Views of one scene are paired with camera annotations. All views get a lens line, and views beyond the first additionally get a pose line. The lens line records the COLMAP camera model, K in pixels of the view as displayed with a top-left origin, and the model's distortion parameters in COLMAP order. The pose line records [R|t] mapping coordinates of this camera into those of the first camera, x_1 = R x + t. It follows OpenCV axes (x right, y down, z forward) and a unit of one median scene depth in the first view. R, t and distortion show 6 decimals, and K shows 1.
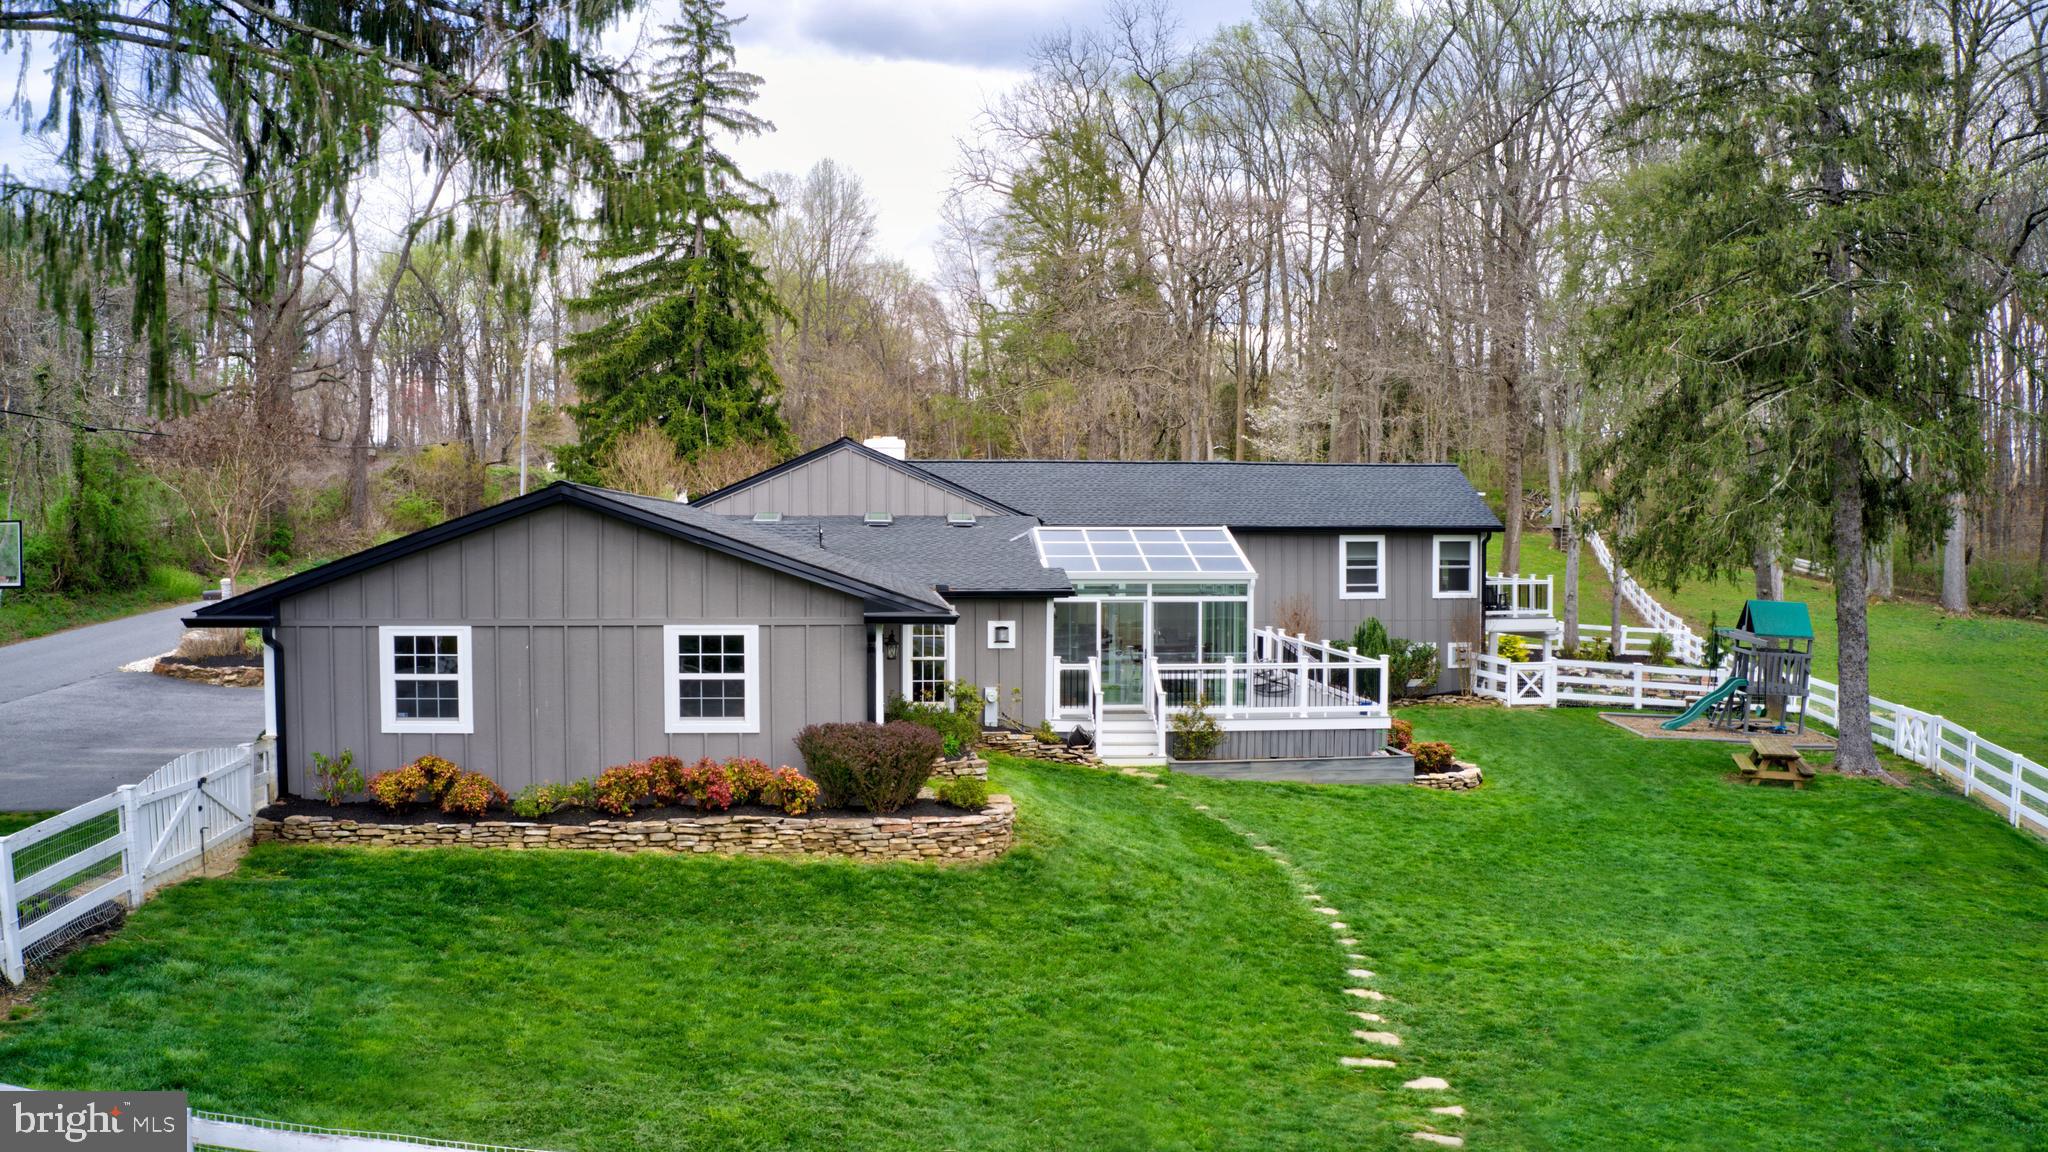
lens RADIAL K [[1636.7, 0, 1024.0], [0, 1636.7, 576.0], [0, 0, 1]] dist [-0.187645, 0.000320]
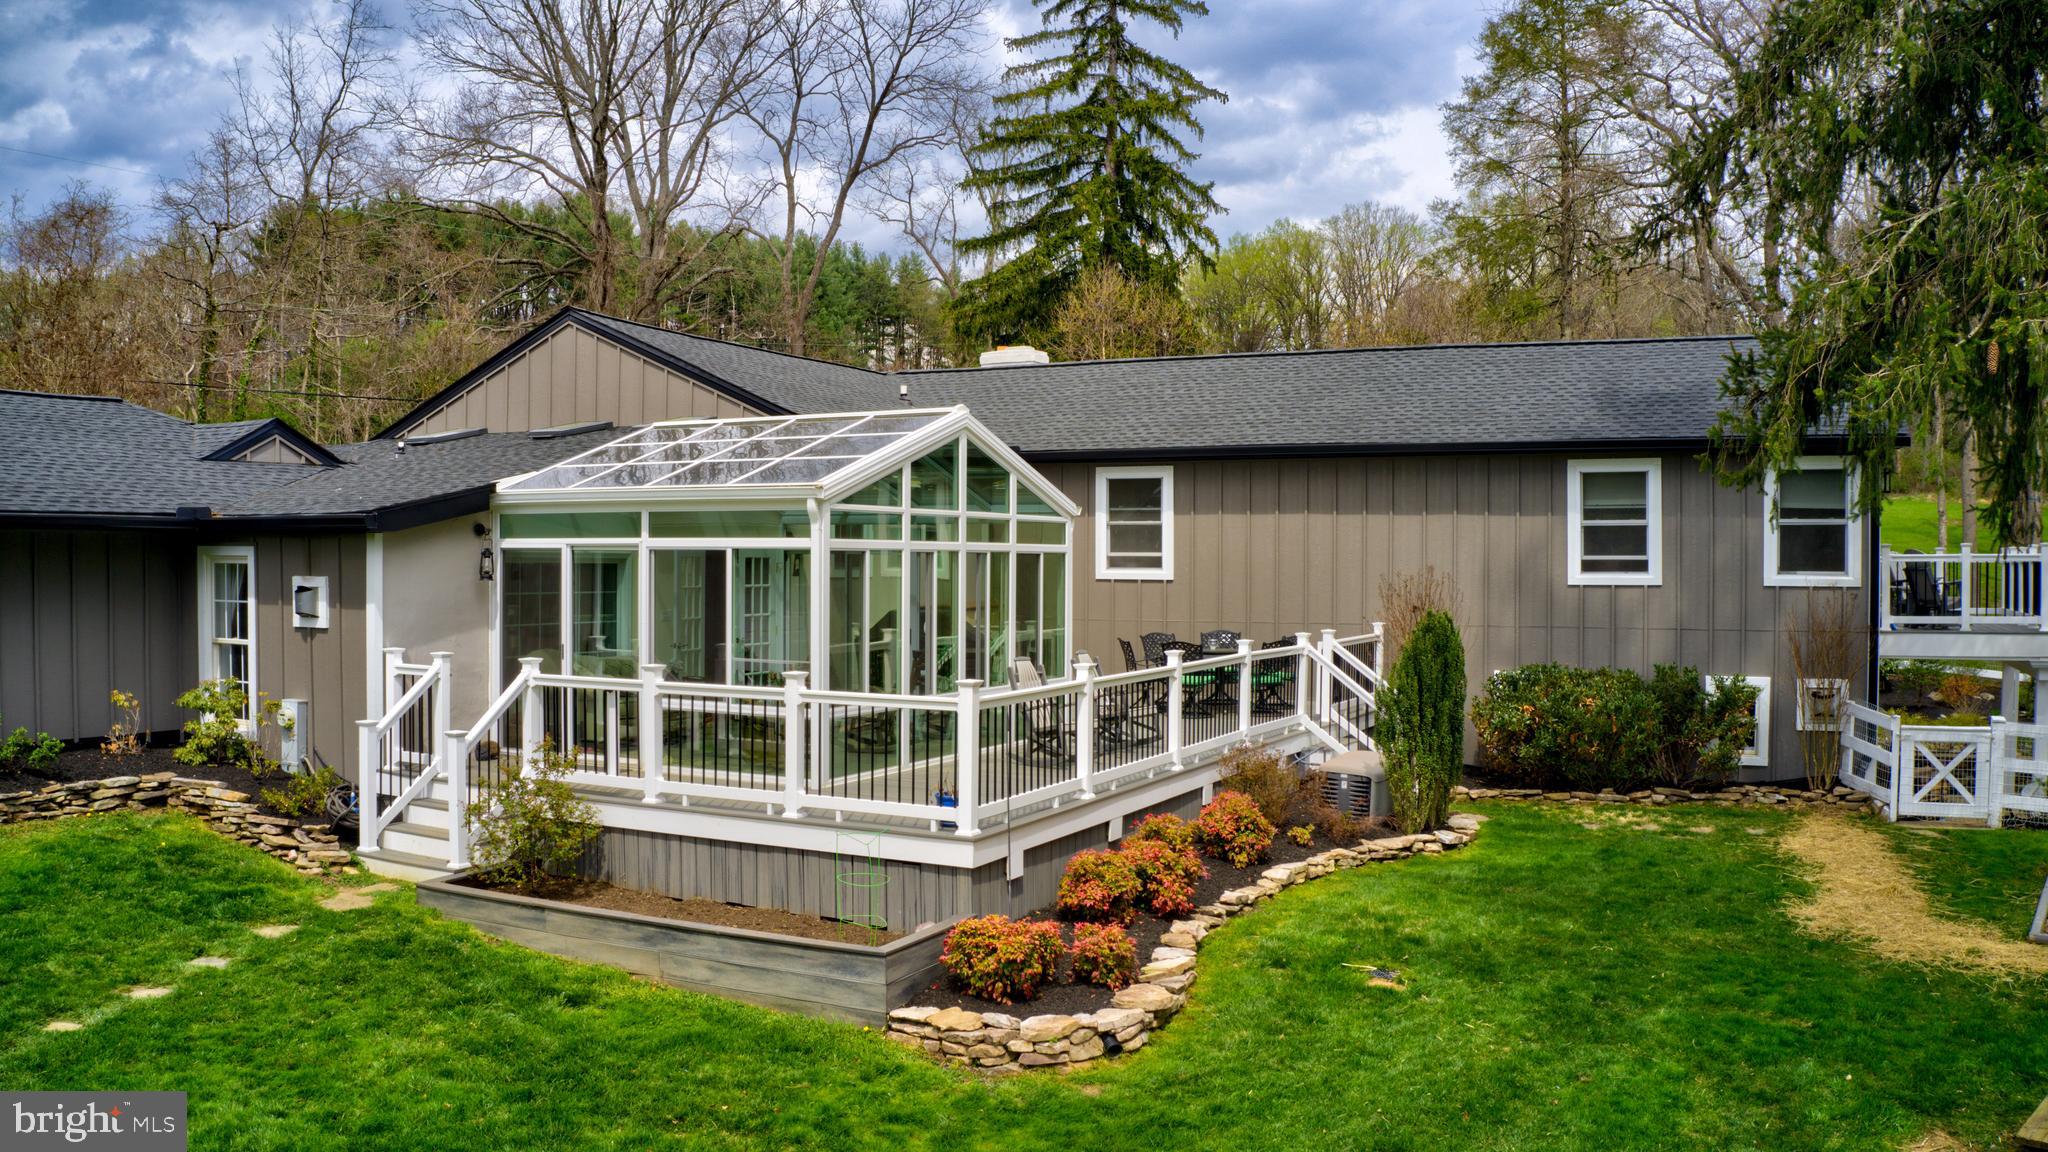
lens RADIAL K [[1636.7, 0, 1024.0], [0, 1636.7, 576.0], [0, 0, 1]] dist [-0.187645, 0.000320]
pose [[0.849386, 0.009071, -0.527694, 0.321109], [-0.017927, 0.999771, -0.011670, 0.020814], [0.527467, 0.019373, 0.849355, 0.491820]]
